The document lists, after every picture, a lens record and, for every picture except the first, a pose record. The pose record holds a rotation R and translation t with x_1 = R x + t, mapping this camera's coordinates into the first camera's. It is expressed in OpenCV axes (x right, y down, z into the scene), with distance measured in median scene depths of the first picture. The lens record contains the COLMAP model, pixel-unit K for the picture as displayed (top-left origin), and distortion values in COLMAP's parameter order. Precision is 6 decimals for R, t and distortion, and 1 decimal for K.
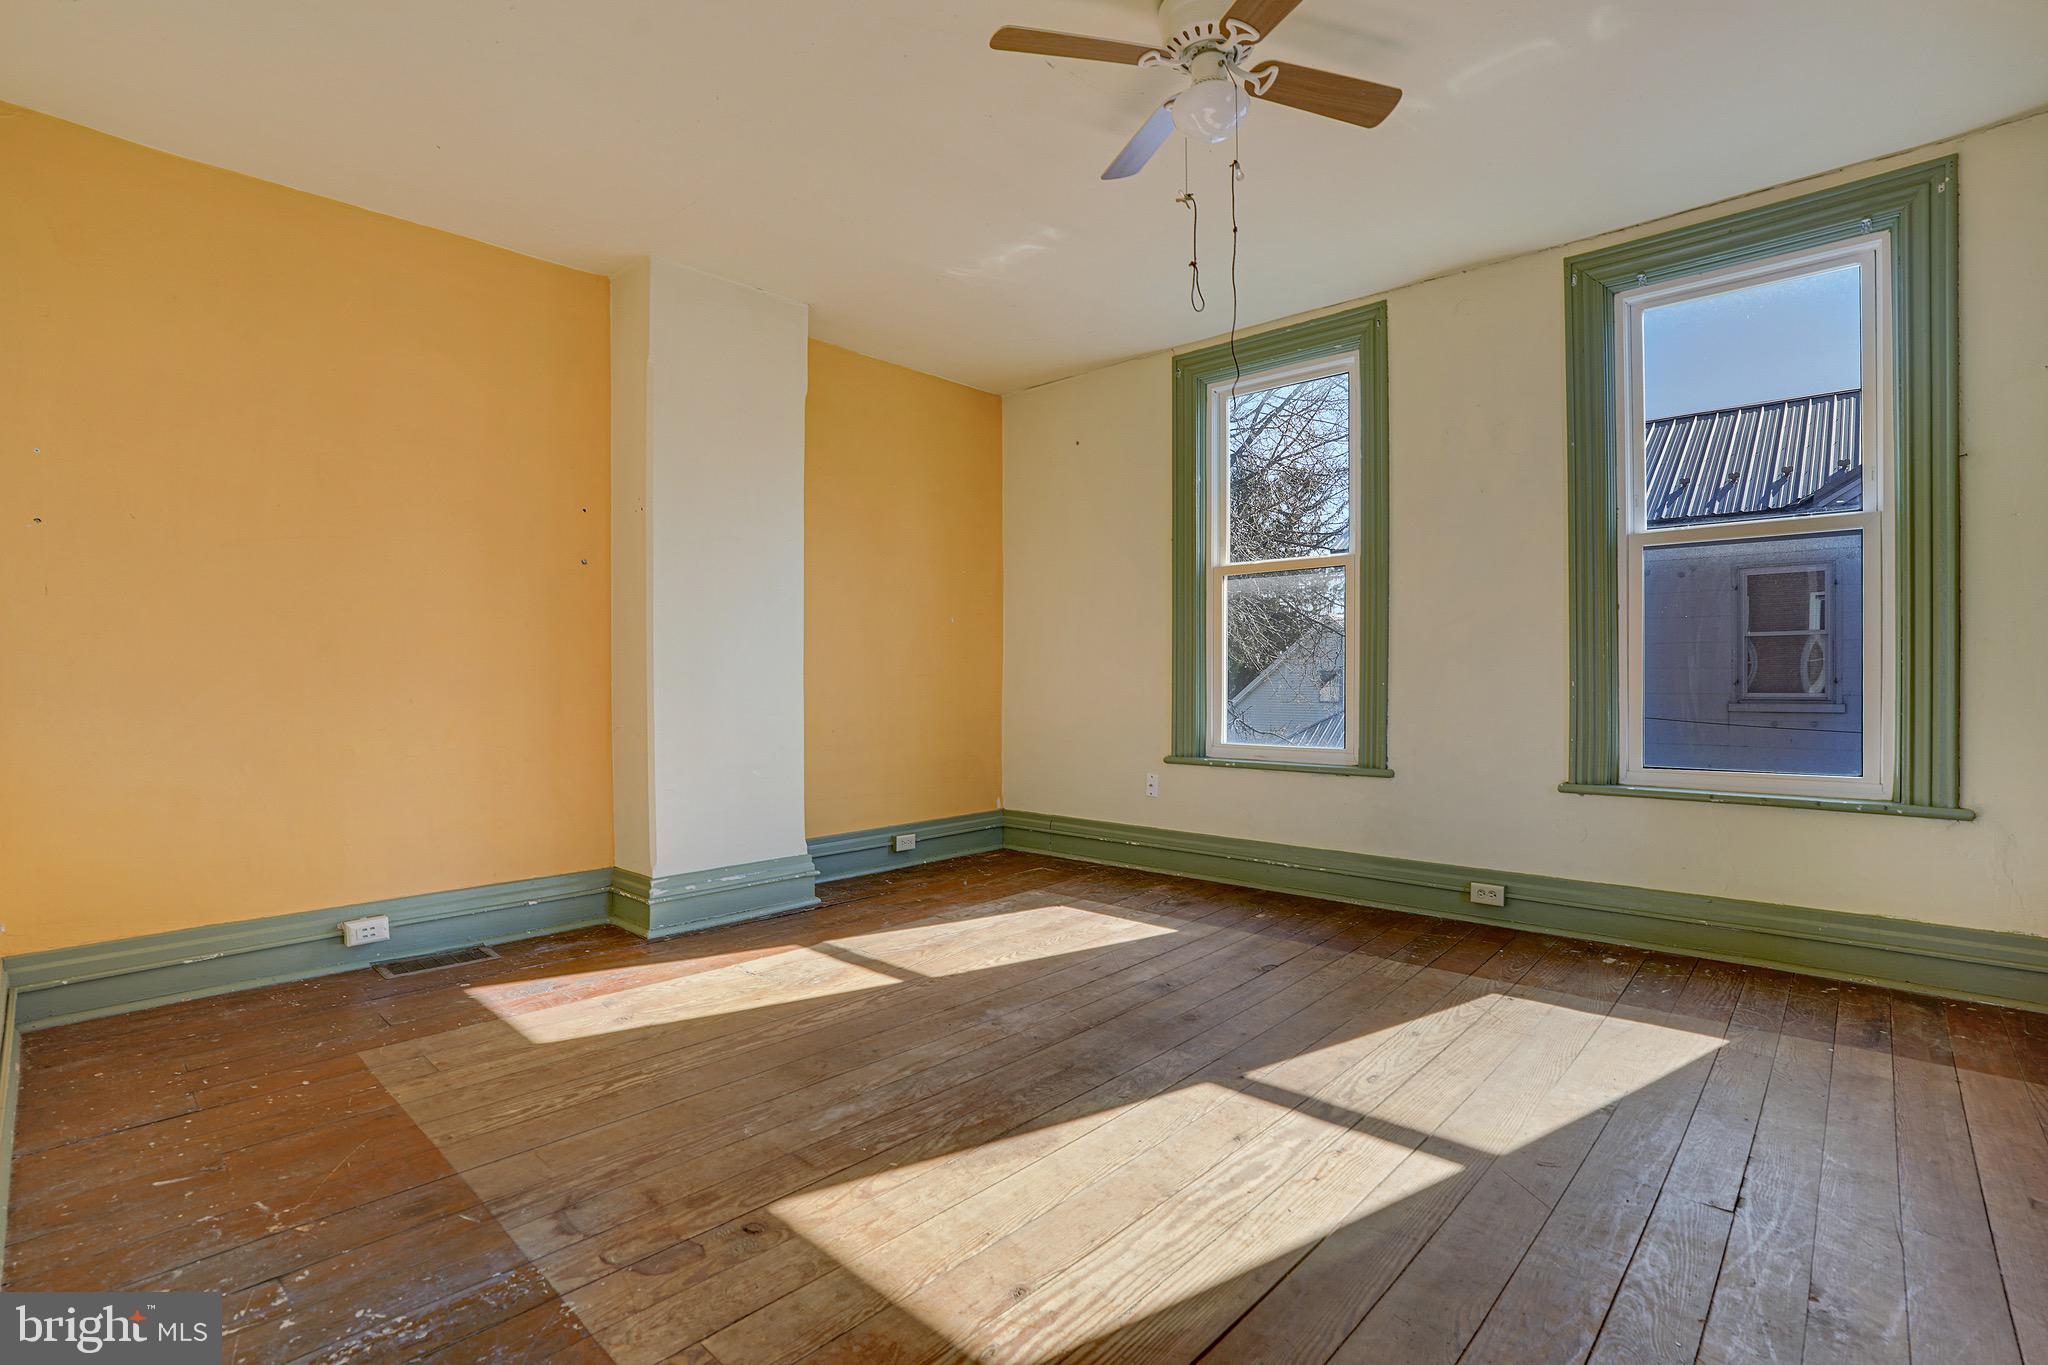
lens RADIAL K [[968.4, 0, 1024.0], [0, 968.4, 682.5], [0, 0, 1]] dist [-0.073044, 0.021063]
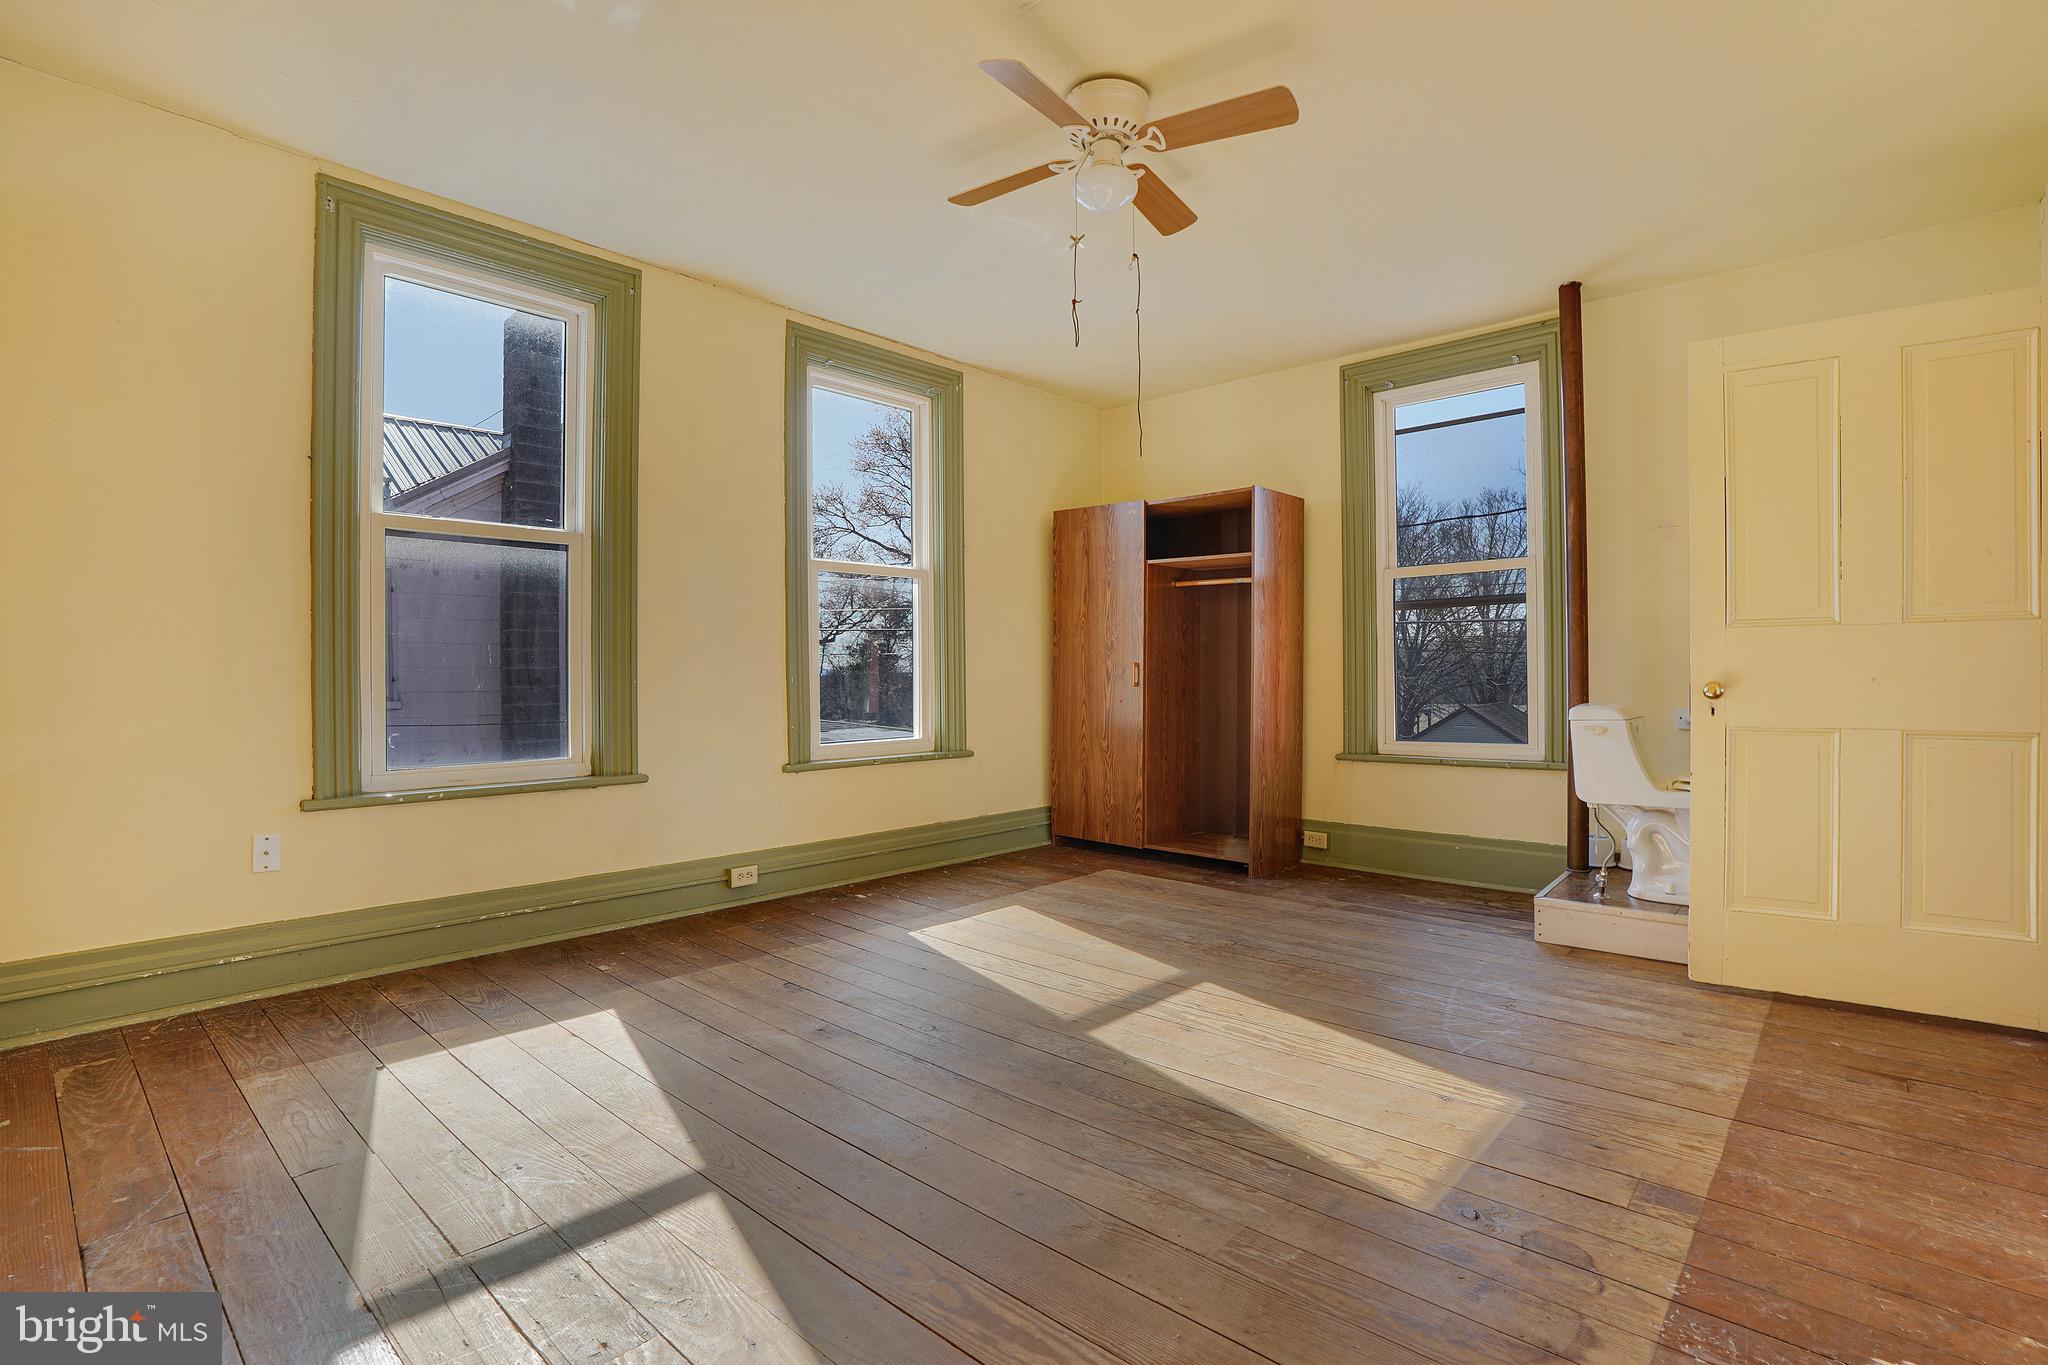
lens RADIAL K [[968.4, 0, 1024.0], [0, 968.4, 682.5], [0, 0, 1]] dist [-0.073044, 0.021063]
pose [[-0.023270, -0.004814, 0.999718, -0.984365], [0.007173, 0.999962, 0.004982, 0.000315], [-0.999703, 0.007286, -0.023235, 1.154890]]
